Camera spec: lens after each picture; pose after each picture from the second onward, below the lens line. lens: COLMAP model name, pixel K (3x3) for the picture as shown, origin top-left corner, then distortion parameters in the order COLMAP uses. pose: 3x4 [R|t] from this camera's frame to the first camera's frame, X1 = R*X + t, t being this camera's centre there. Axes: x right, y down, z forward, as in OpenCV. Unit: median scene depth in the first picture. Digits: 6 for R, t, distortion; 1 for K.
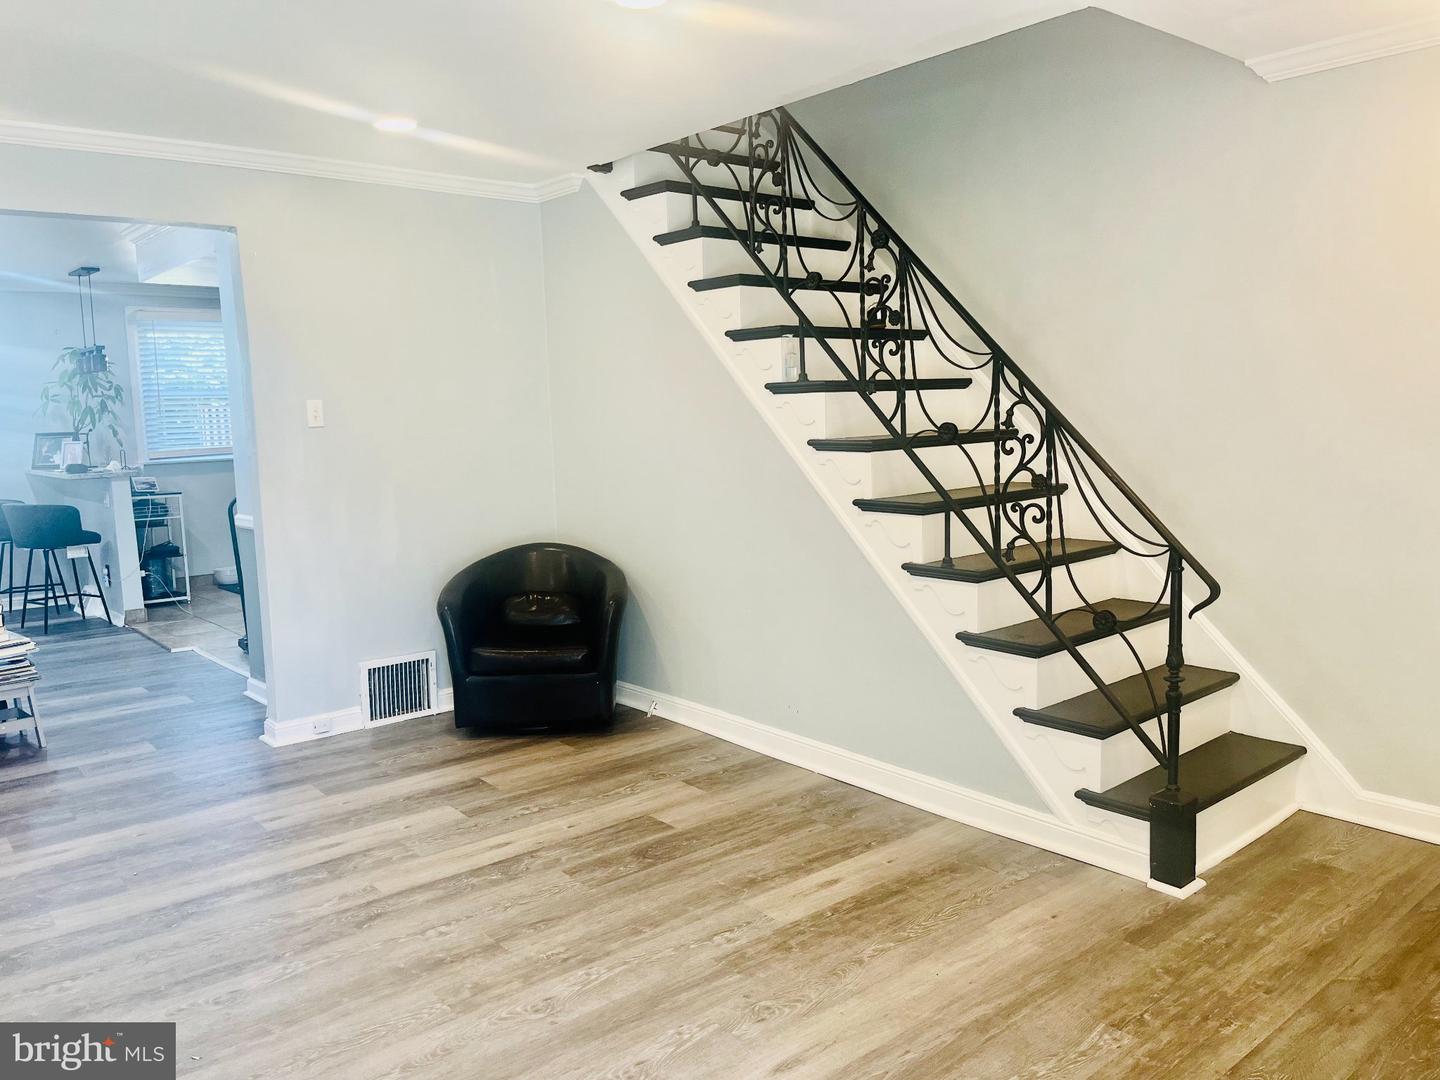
lens RADIAL K [[1112.0, 0, 714.5], [0, 1112.0, 539.7], [0, 0, 1]] dist [0.046917, -0.008470]
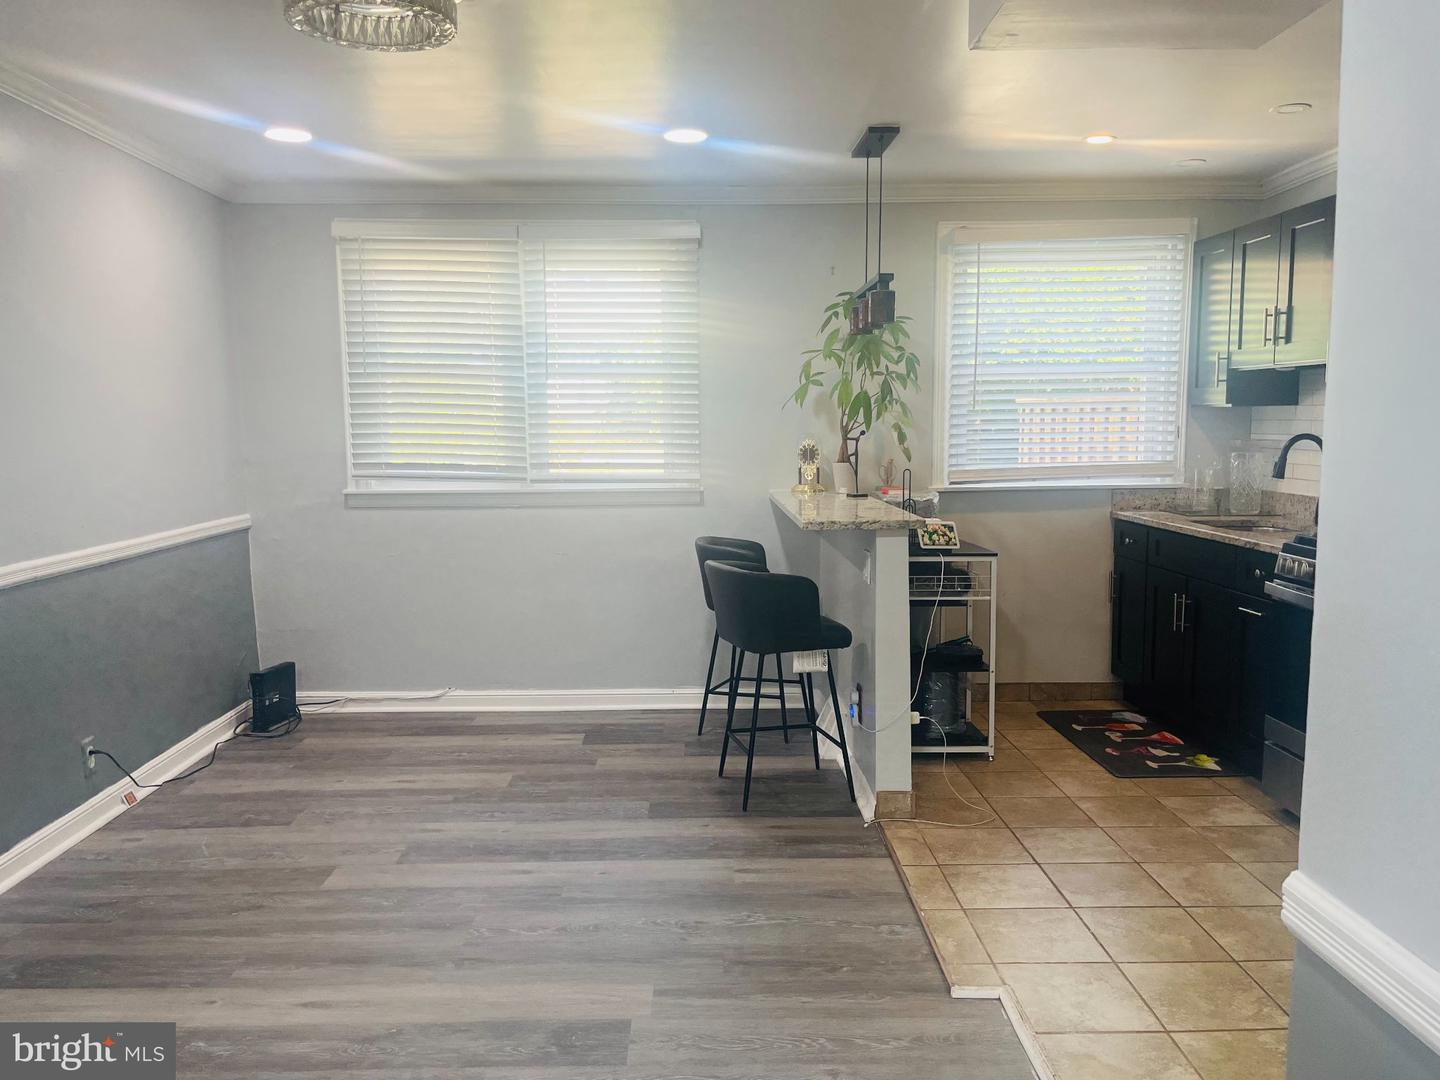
lens RADIAL K [[1112.0, 0, 715.8], [0, 1112.0, 536.6], [0, 0, 1]] dist [0.046917, -0.008470]
pose [[0.779798, 0.086138, -0.620077, -0.254740], [-0.087363, 0.995770, 0.028461, -0.054128], [0.619906, 0.031978, 0.784024, 0.509310]]
